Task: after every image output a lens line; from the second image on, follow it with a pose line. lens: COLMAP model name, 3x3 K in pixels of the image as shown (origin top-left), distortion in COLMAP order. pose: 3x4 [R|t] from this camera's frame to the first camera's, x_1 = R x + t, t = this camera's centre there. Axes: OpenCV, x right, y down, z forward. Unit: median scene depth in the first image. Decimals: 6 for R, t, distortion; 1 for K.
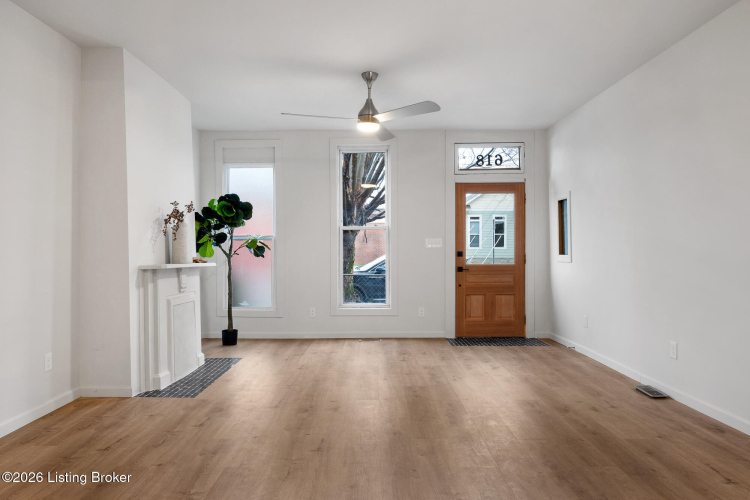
lens RADIAL K [[496.9, 0, 374.8], [0, 496.9, 249.4], [0, 0, 1]] dist [0.000618, 0.000274]
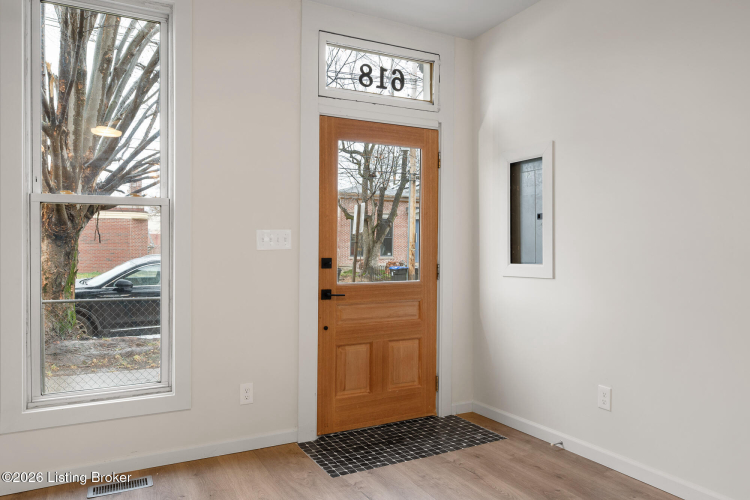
lens RADIAL K [[522.8, 0, 375.1], [0, 522.8, 246.2], [0, 0, 1]] dist [0.000006, -0.002720]
pose [[0.889133, 0.004610, 0.457626, -0.019632], [0.000232, 0.999945, -0.010525, -0.001862], [-0.457649, 0.009464, 0.889082, 0.524349]]
